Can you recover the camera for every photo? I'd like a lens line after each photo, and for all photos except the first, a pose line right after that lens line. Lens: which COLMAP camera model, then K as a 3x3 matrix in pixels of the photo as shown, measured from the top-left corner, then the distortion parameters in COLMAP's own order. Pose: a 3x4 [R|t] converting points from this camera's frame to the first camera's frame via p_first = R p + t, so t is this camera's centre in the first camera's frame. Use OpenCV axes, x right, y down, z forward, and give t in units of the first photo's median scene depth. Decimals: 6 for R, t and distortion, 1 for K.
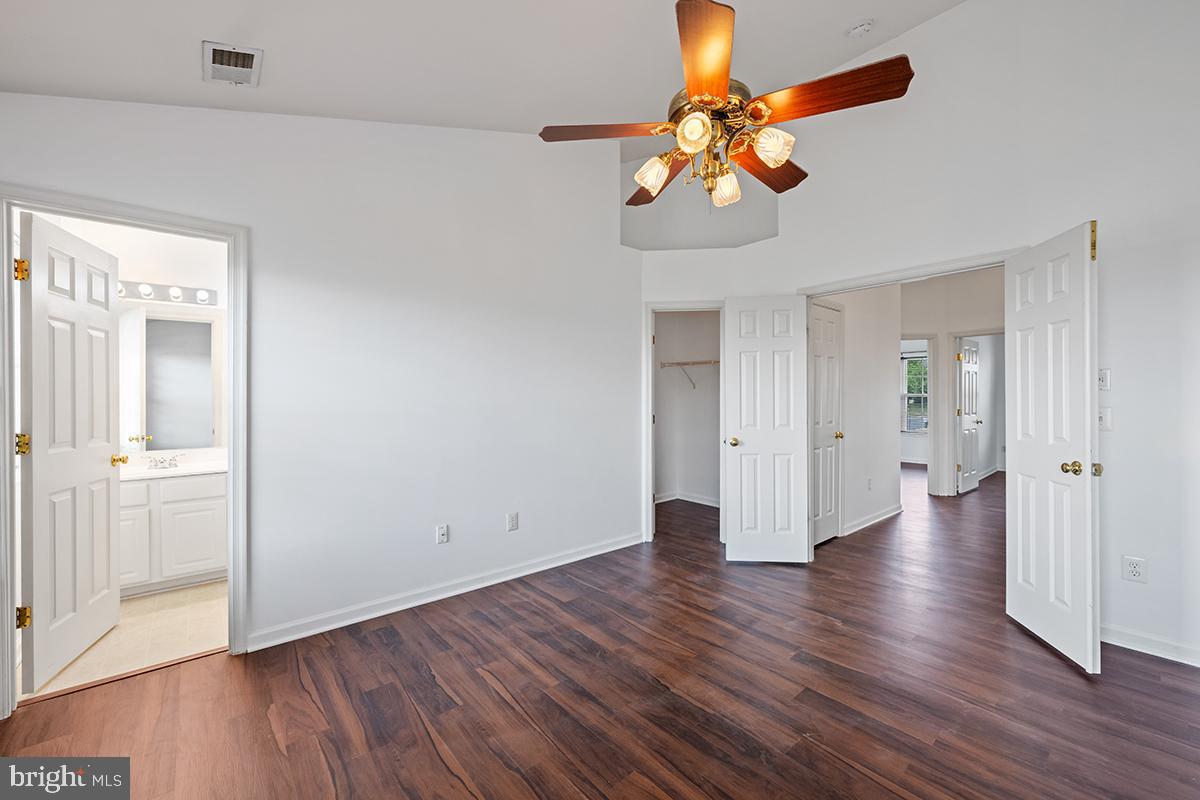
lens RADIAL K [[475.4, 0, 600.0], [0, 475.4, 400.0], [0, 0, 1]] dist [-0.002085, 0.000165]
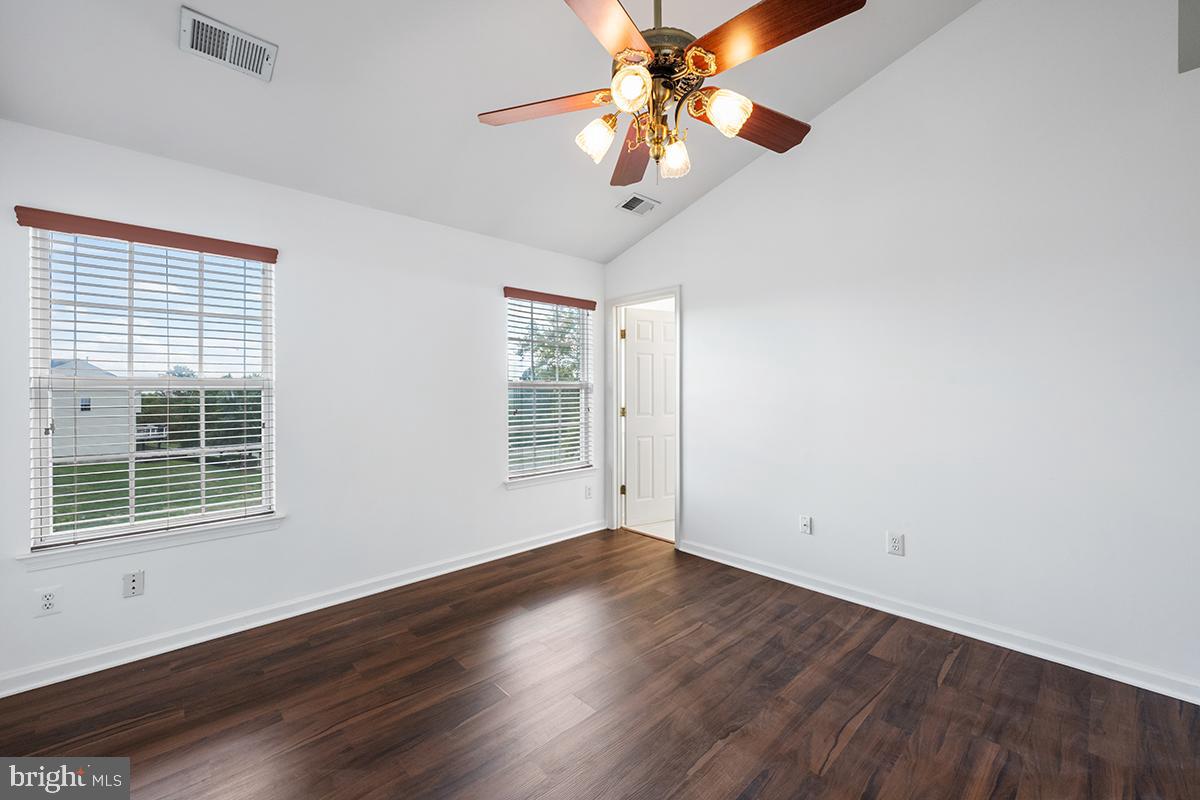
lens RADIAL K [[475.4, 0, 600.0], [0, 475.4, 400.0], [0, 0, 1]] dist [-0.002085, 0.000165]
pose [[0.052986, 0.021979, -0.998353, 0.755582], [-0.001308, 0.999758, 0.021940, -0.009648], [0.998594, 0.000143, 0.053002, 0.579733]]
